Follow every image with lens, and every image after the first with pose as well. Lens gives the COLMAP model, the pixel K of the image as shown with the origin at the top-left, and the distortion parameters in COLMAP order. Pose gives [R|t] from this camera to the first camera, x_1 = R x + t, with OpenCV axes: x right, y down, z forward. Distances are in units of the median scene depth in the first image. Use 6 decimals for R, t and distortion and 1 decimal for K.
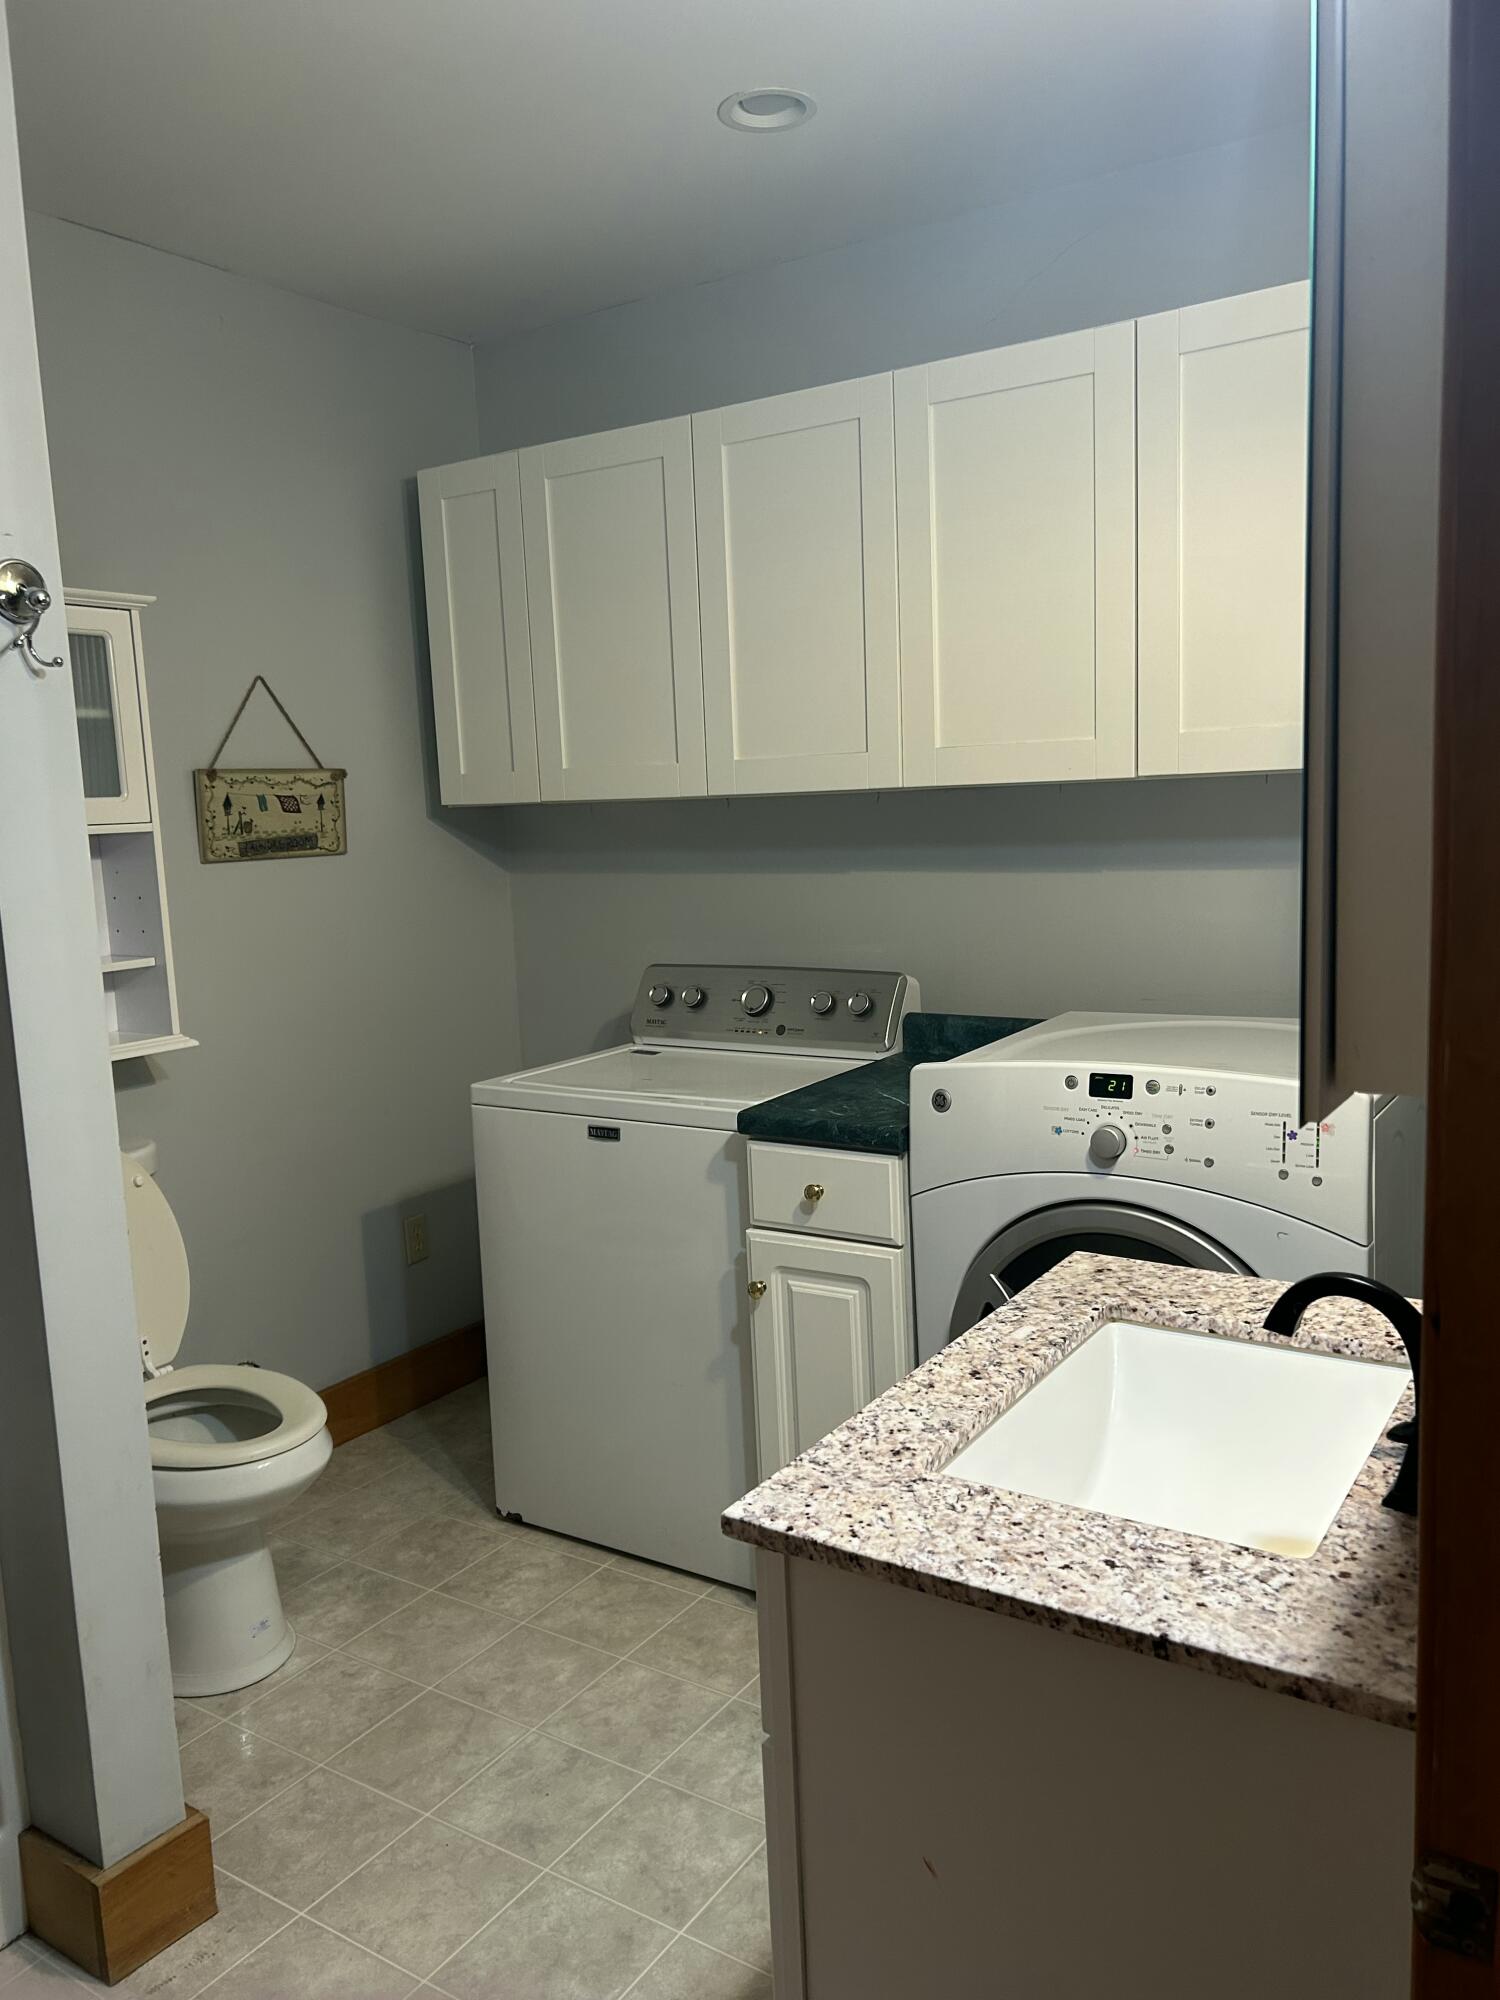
lens RADIAL K [[1509.8, 0, 781.8], [0, 1509.8, 1001.9], [0, 0, 1]] dist [0.096260, -0.140485]
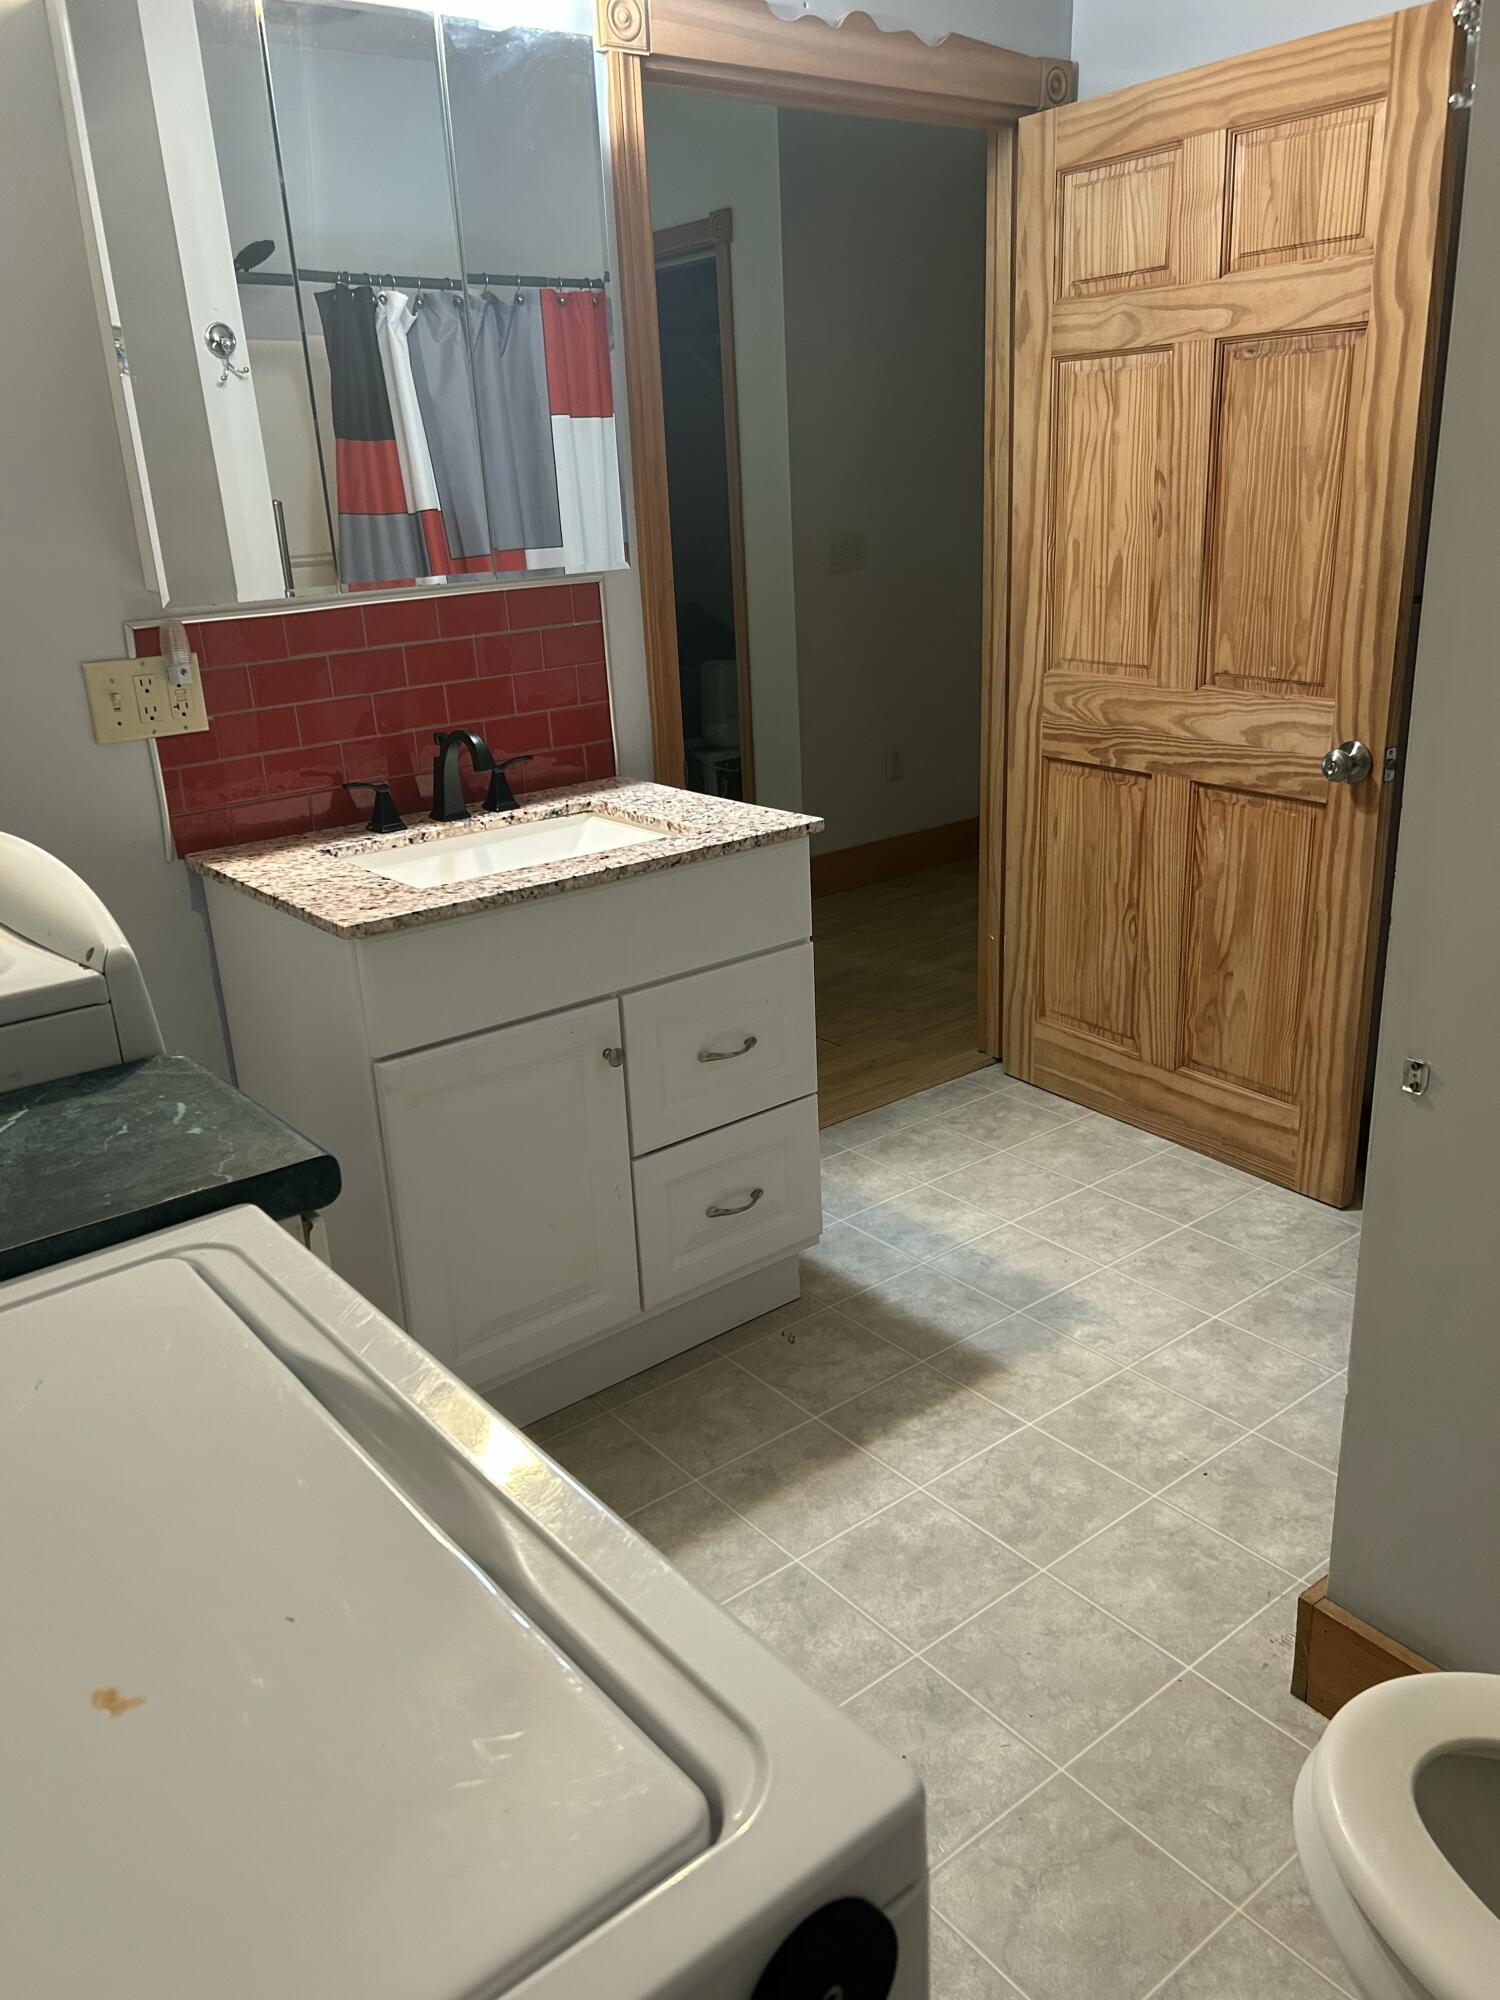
lens RADIAL K [[1509.8, 0, 781.8], [0, 1509.8, 1001.9], [0, 0, 1]] dist [0.096260, -0.140485]
pose [[-0.947903, -0.024821, 0.317591, -0.369859], [0.121667, 0.893173, 0.432942, -0.175056], [-0.294410, 0.449027, -0.843622, 1.685141]]
